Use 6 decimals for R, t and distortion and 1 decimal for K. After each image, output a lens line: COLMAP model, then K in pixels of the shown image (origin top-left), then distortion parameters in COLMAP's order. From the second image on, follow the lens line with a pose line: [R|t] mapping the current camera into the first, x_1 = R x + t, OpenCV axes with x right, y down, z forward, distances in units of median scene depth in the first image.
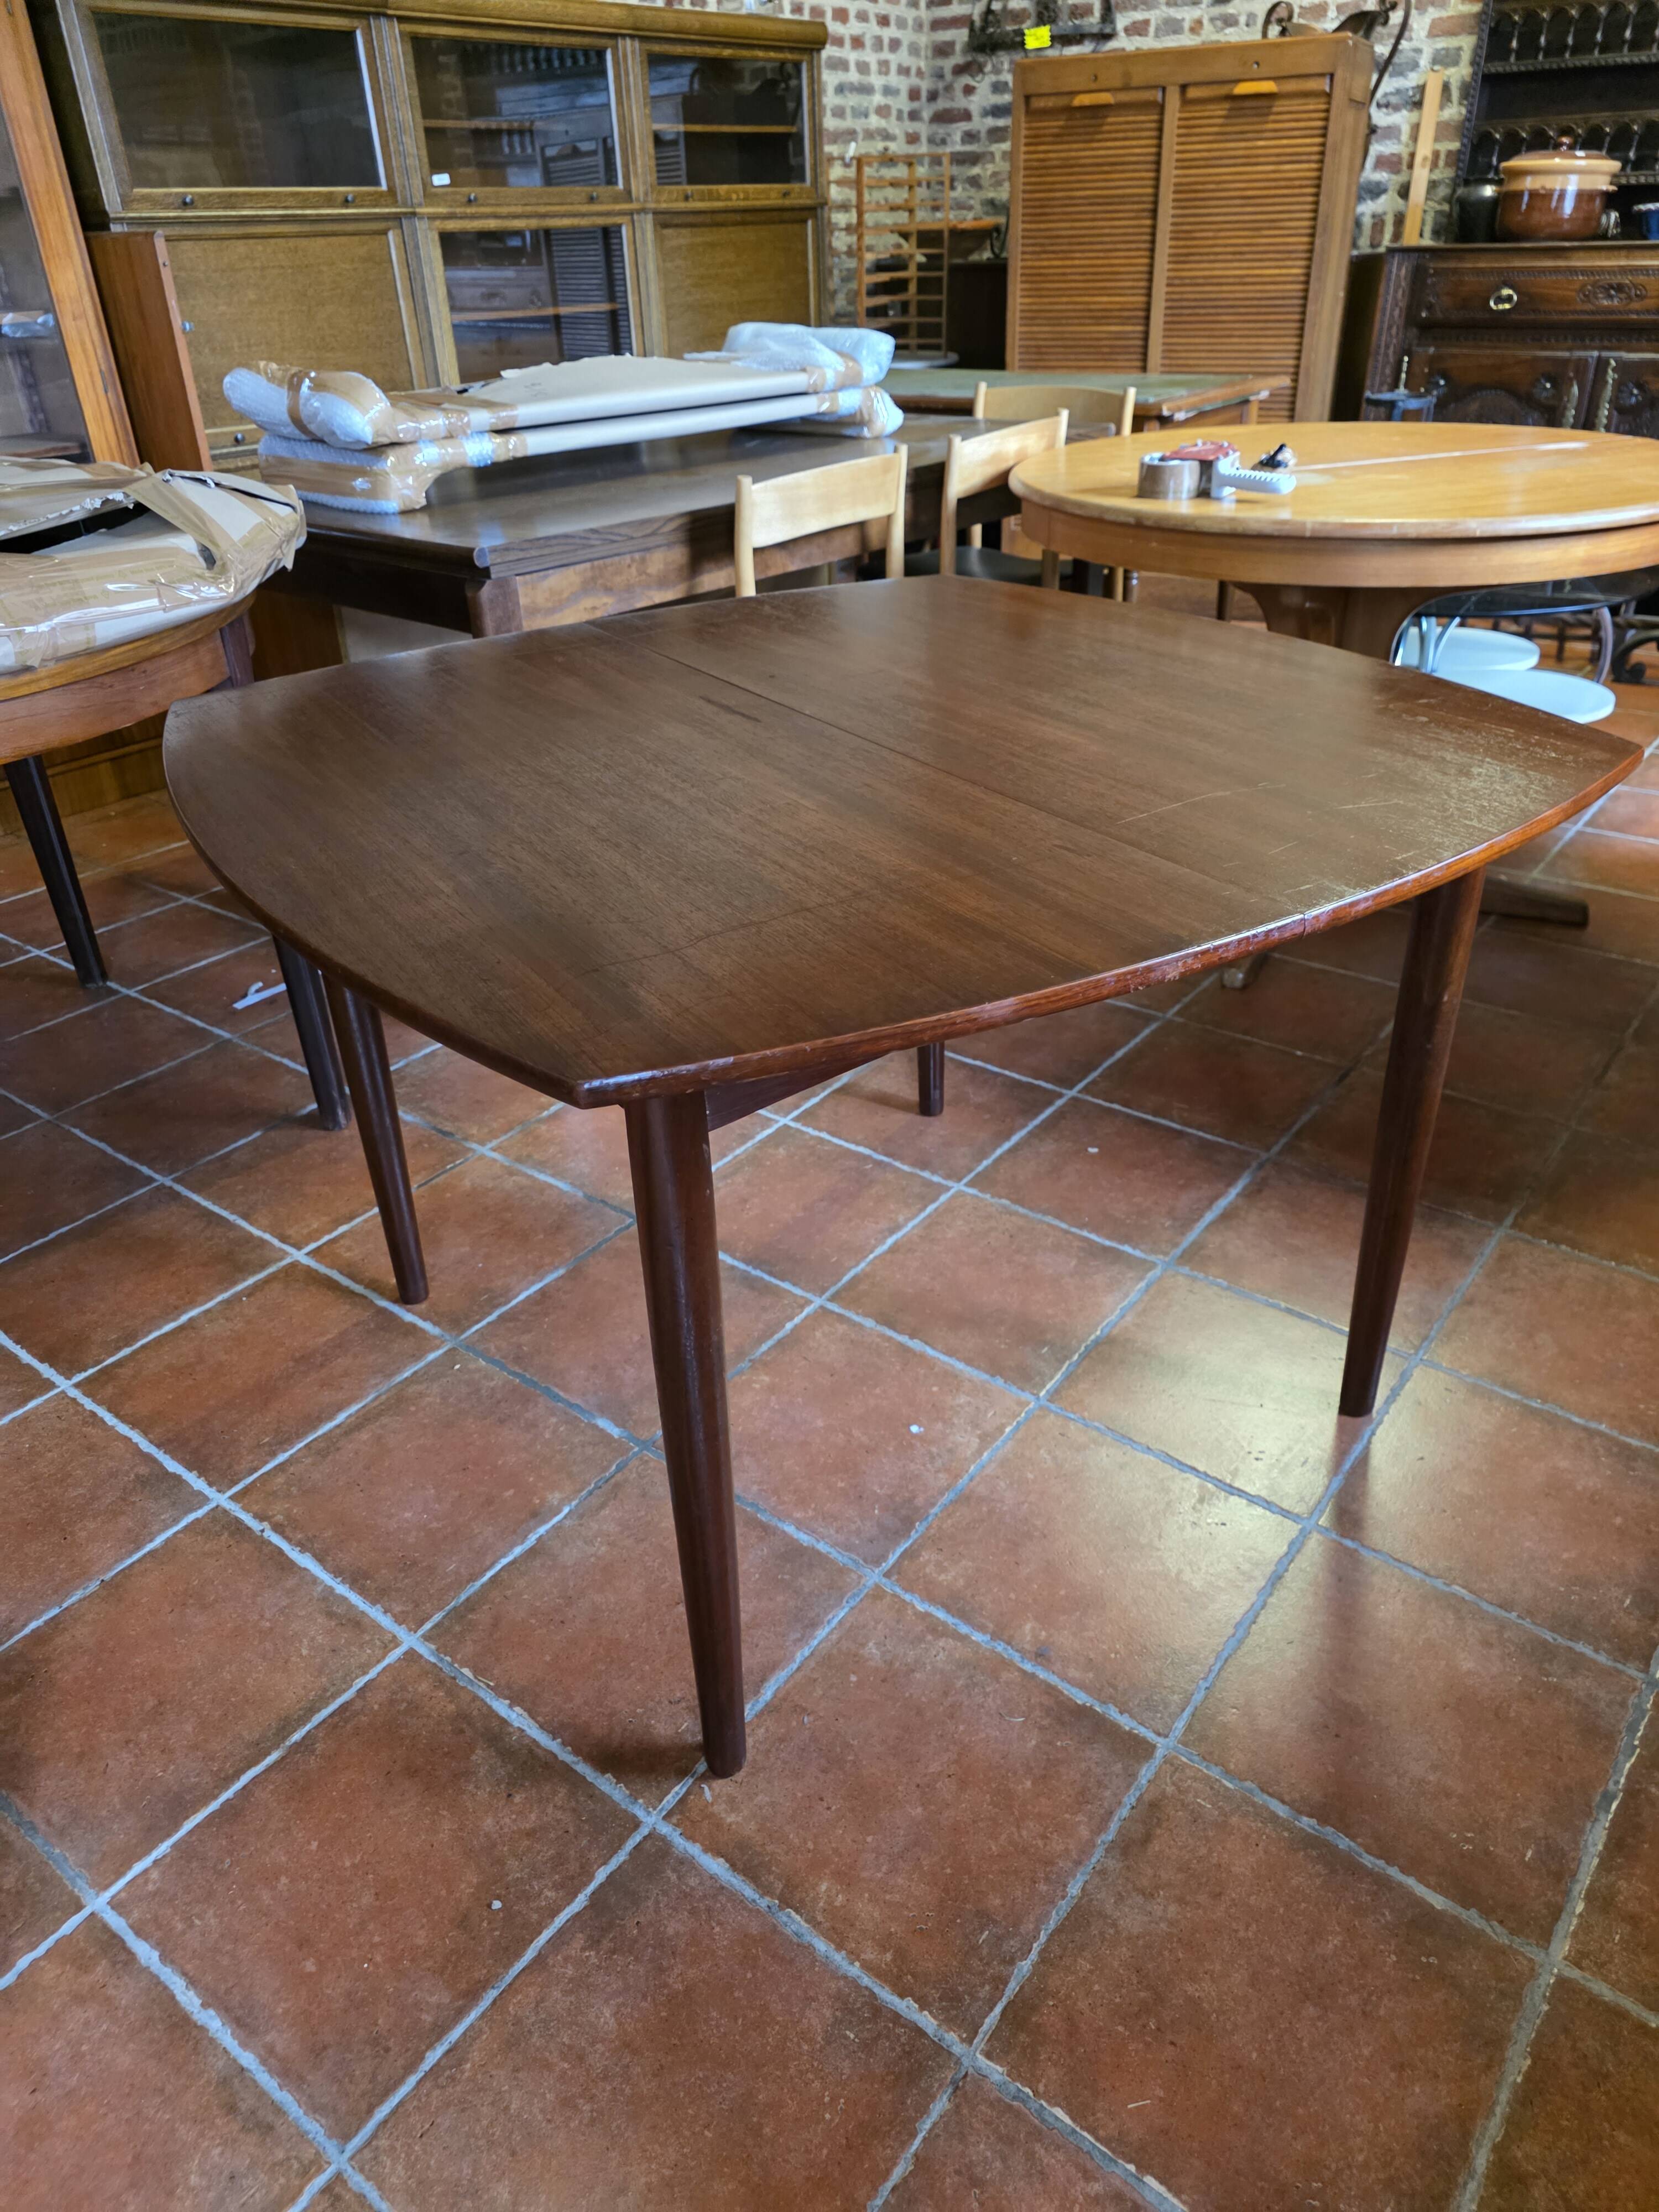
lens RADIAL K [[1475.9, 0, 821.0], [0, 1475.9, 1109.4], [0, 0, 1]] dist [0.028577, -0.020852]
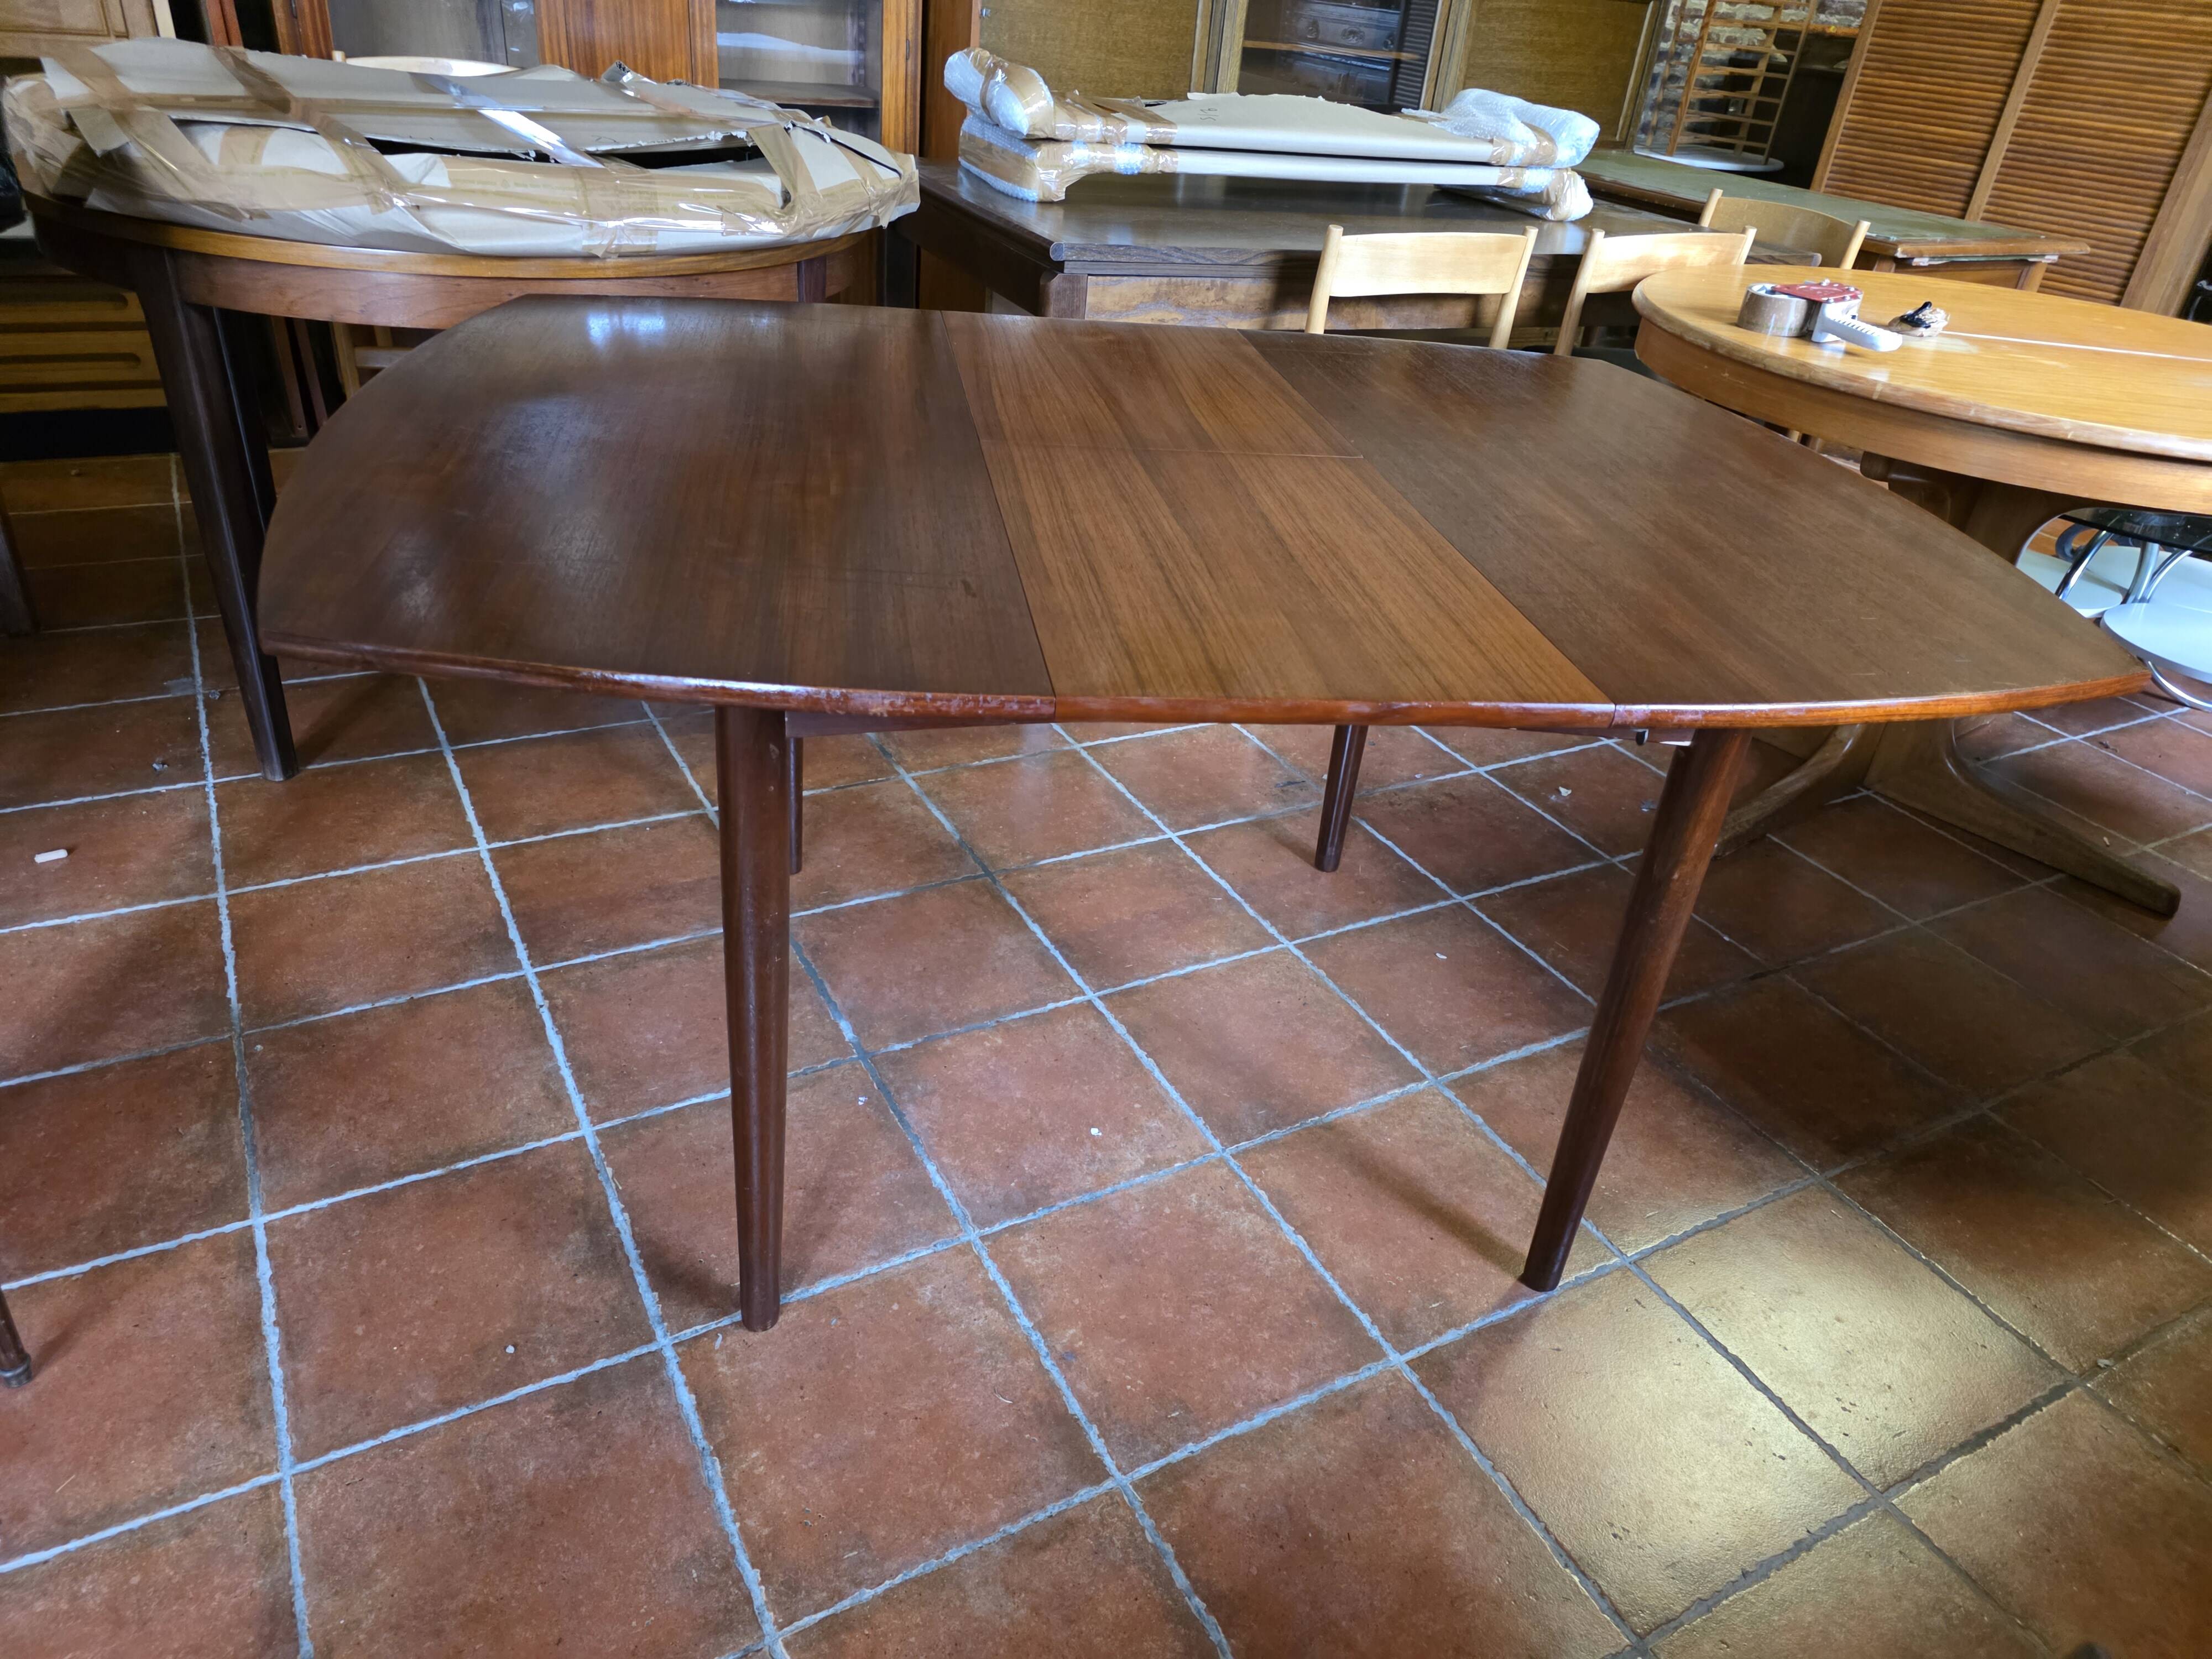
lens RADIAL K [[1464.8, 0, 1094.0], [0, 1464.8, 825.5], [0, 0, 1]] dist [0.029333, -0.017417]
pose [[0.910651, 0.301645, -0.282358, 0.252811], [-0.304588, 0.951858, 0.034531, -0.020391], [0.279181, 0.054557, 0.958687, 0.001186]]
